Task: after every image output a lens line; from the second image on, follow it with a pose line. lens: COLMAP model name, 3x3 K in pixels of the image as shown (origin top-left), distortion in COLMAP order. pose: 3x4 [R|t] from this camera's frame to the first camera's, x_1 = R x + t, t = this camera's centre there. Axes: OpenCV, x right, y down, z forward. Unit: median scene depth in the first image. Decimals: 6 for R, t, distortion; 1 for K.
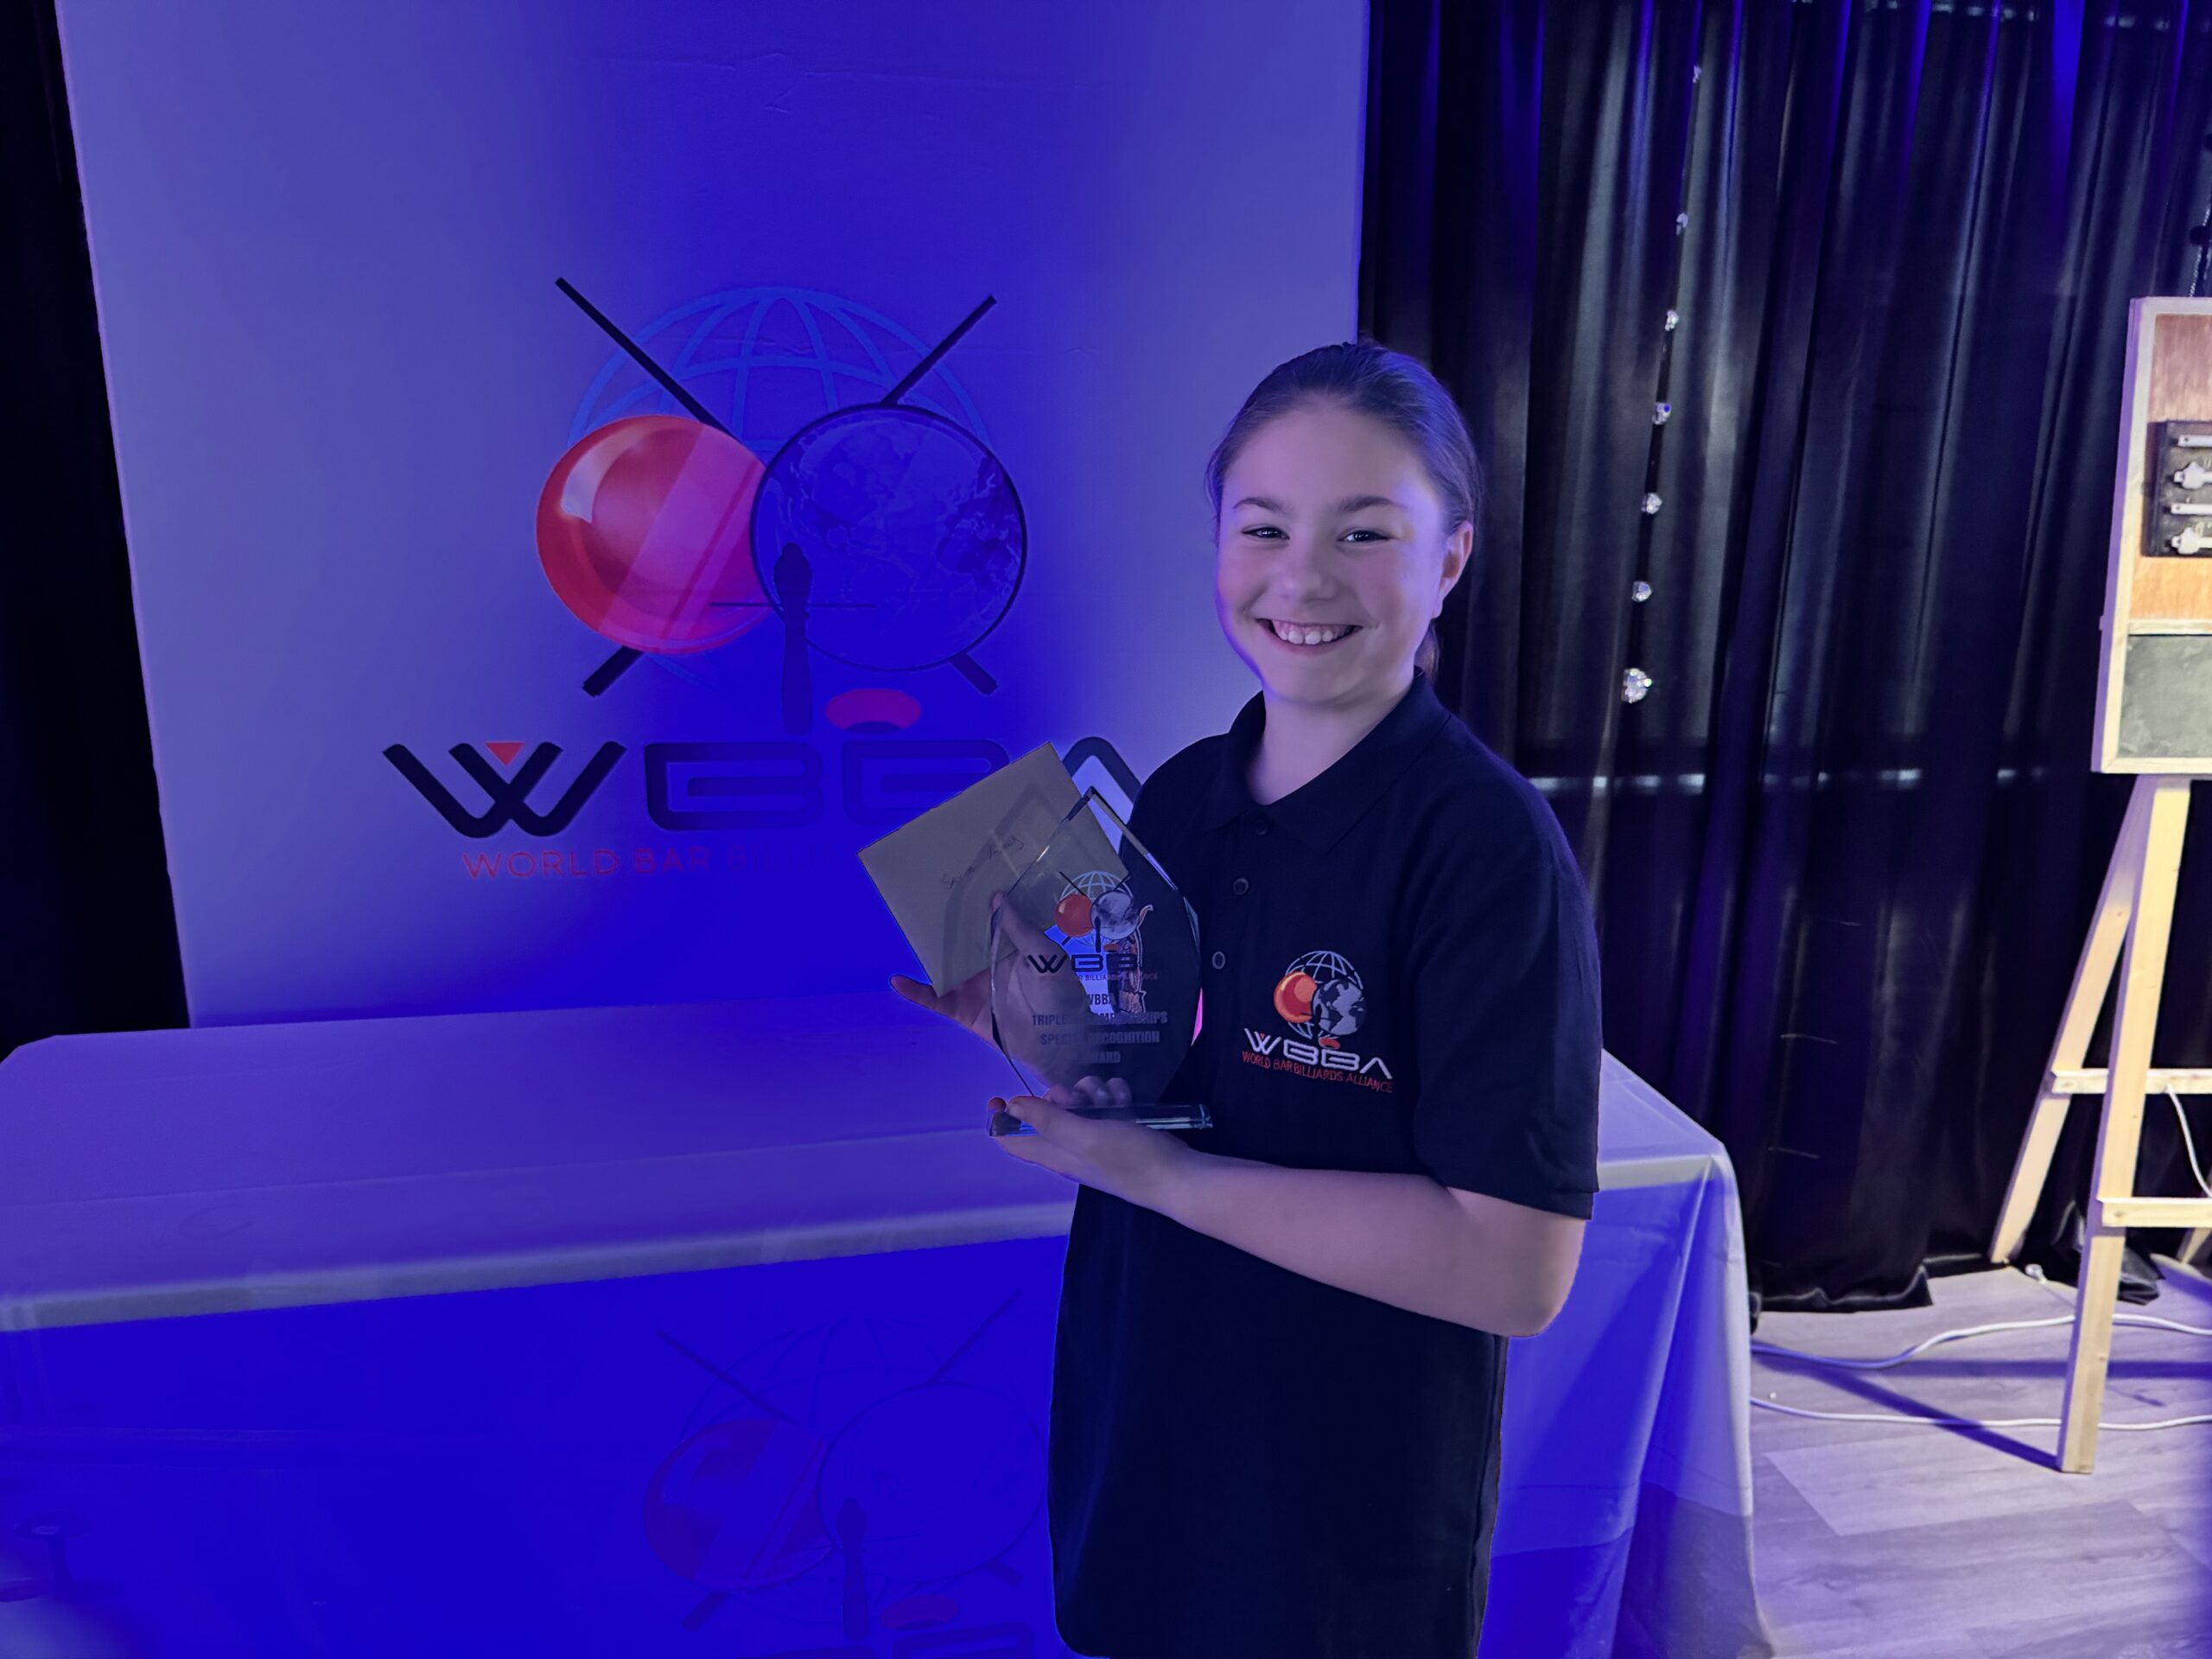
lens RADIAL K [[1569.6, 0, 1110.7], [0, 1569.6, 874.4], [0, 0, 1]] dist [0.059185, -0.072270]
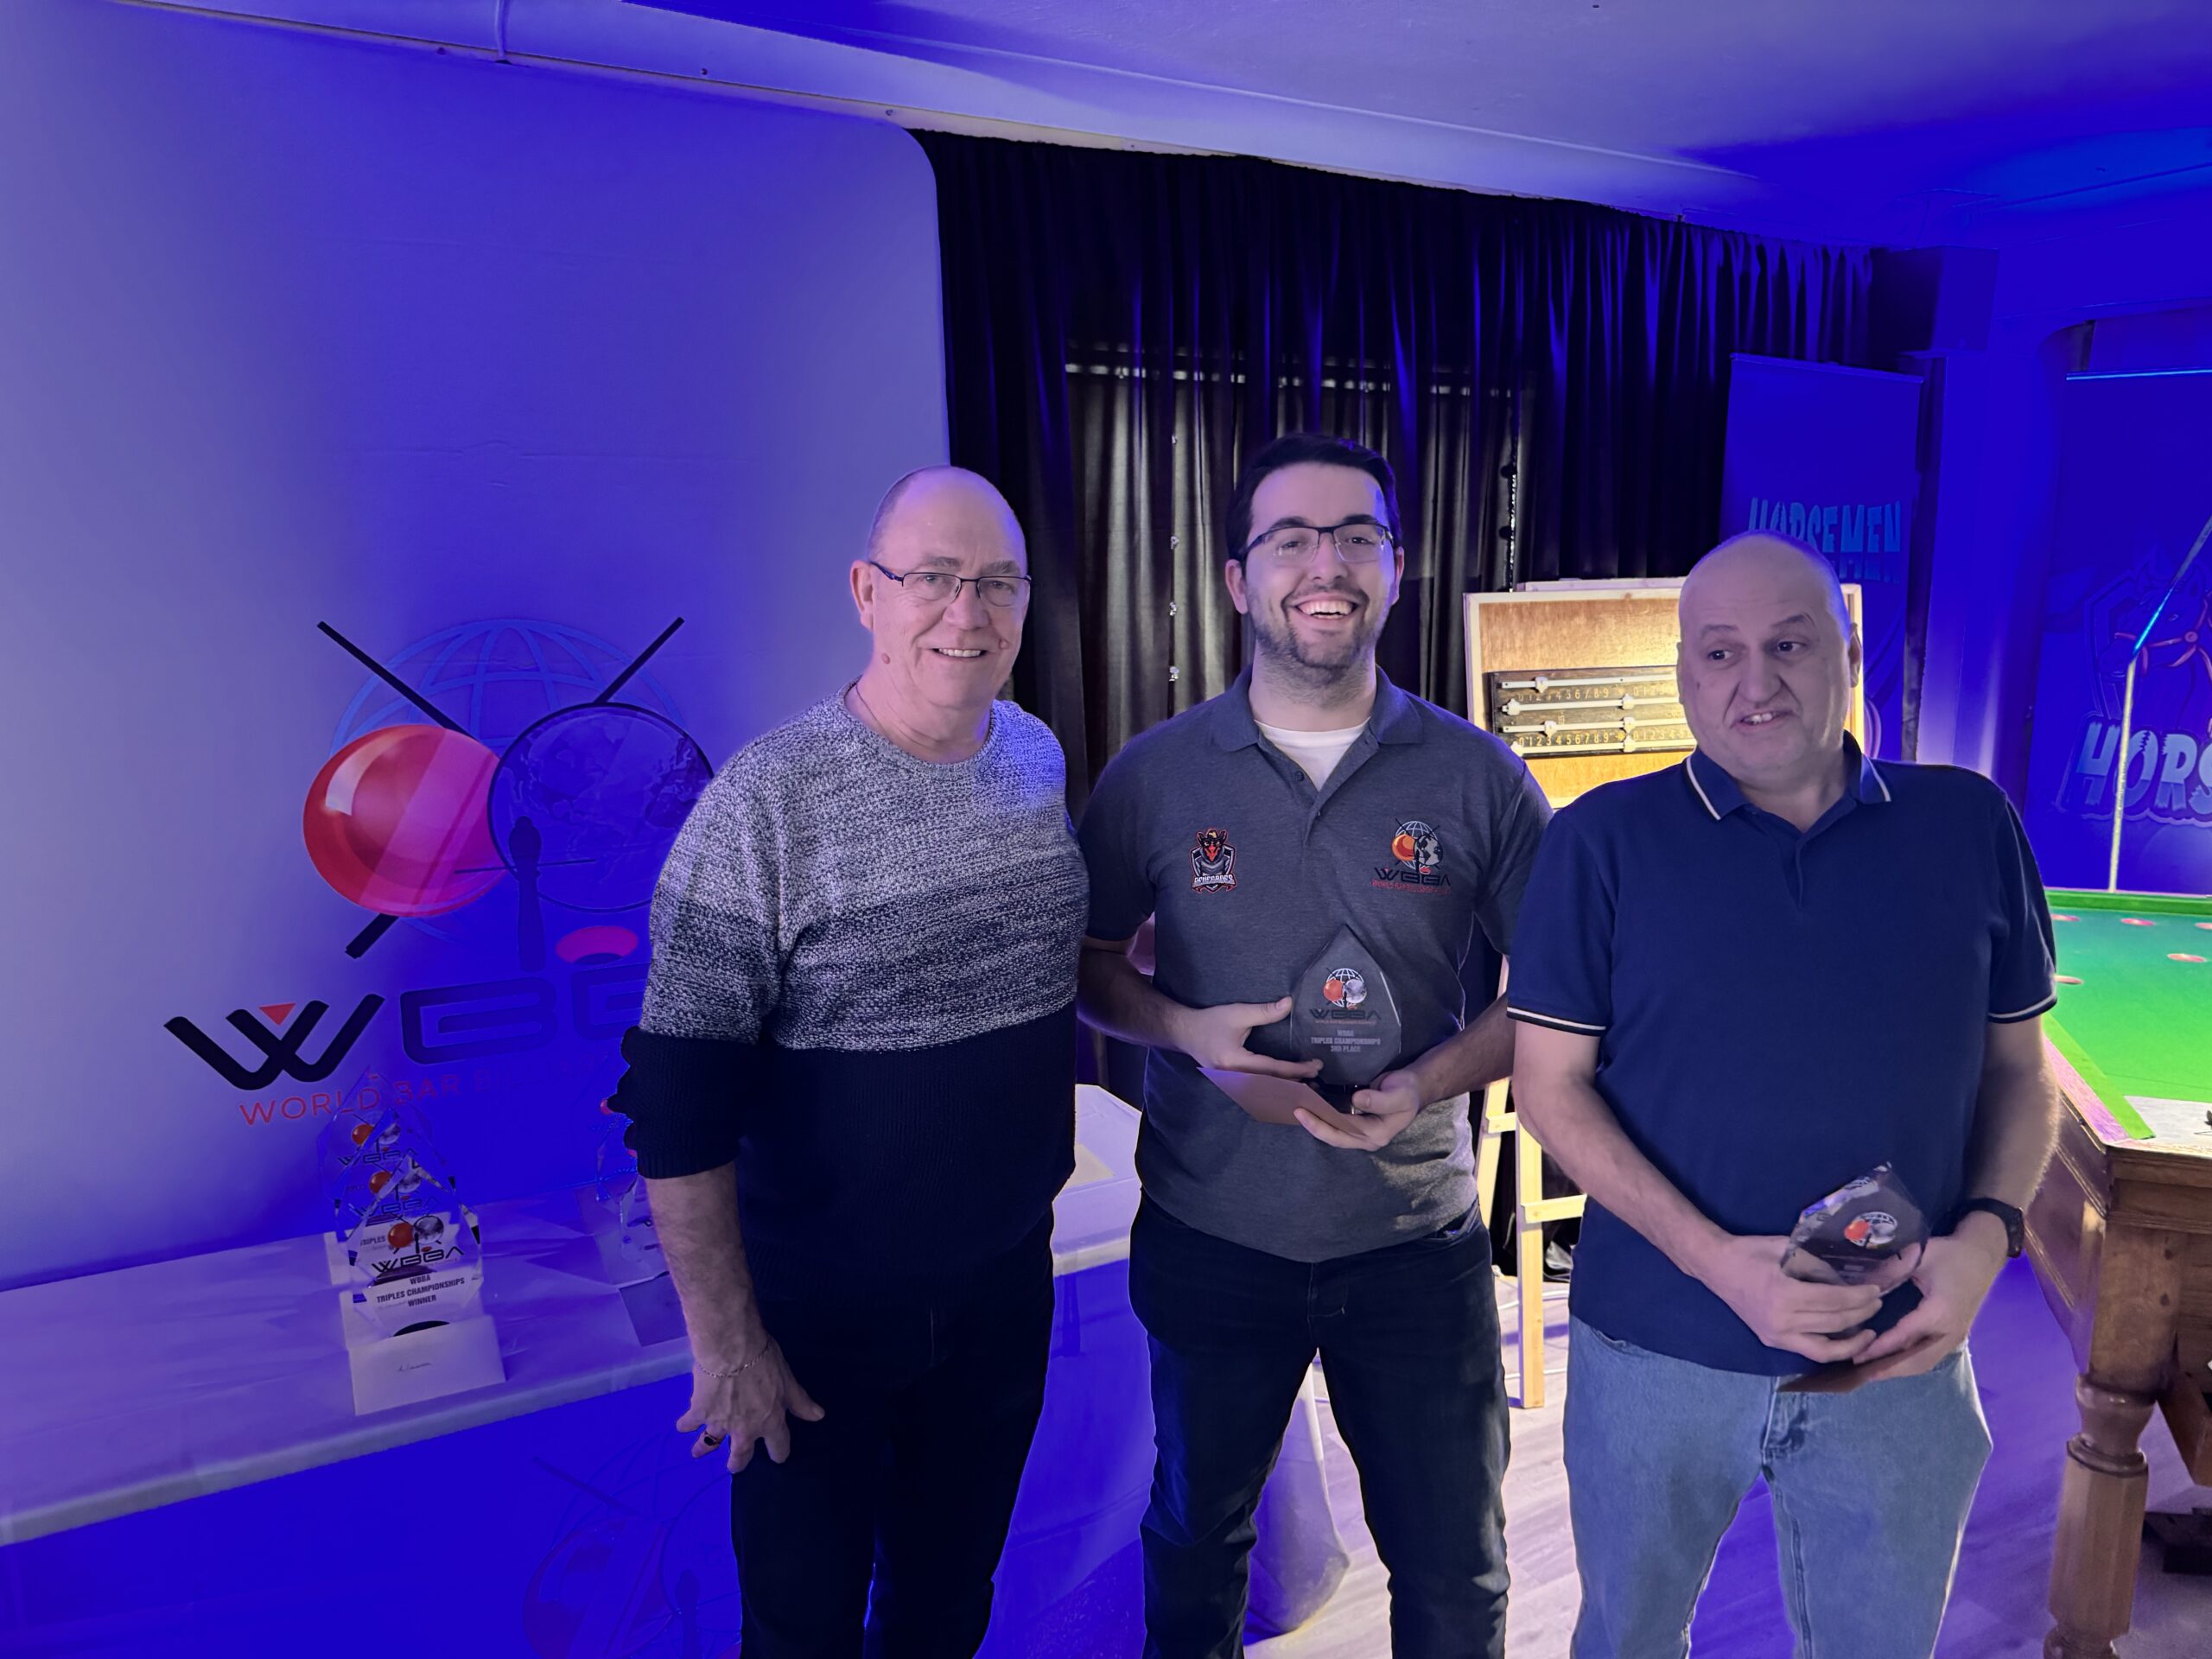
lens RADIAL K [[1549.9, 0, 1136.1], [0, 1549.9, 837.5], [0, 0, 1]] dist [0.106263, -0.157364]
pose [[0.950091, -0.070985, 0.303791, -0.121605], [0.102530, 0.990726, -0.089160, -0.035939], [-0.294645, 0.115858, 0.948558, -0.297528]]
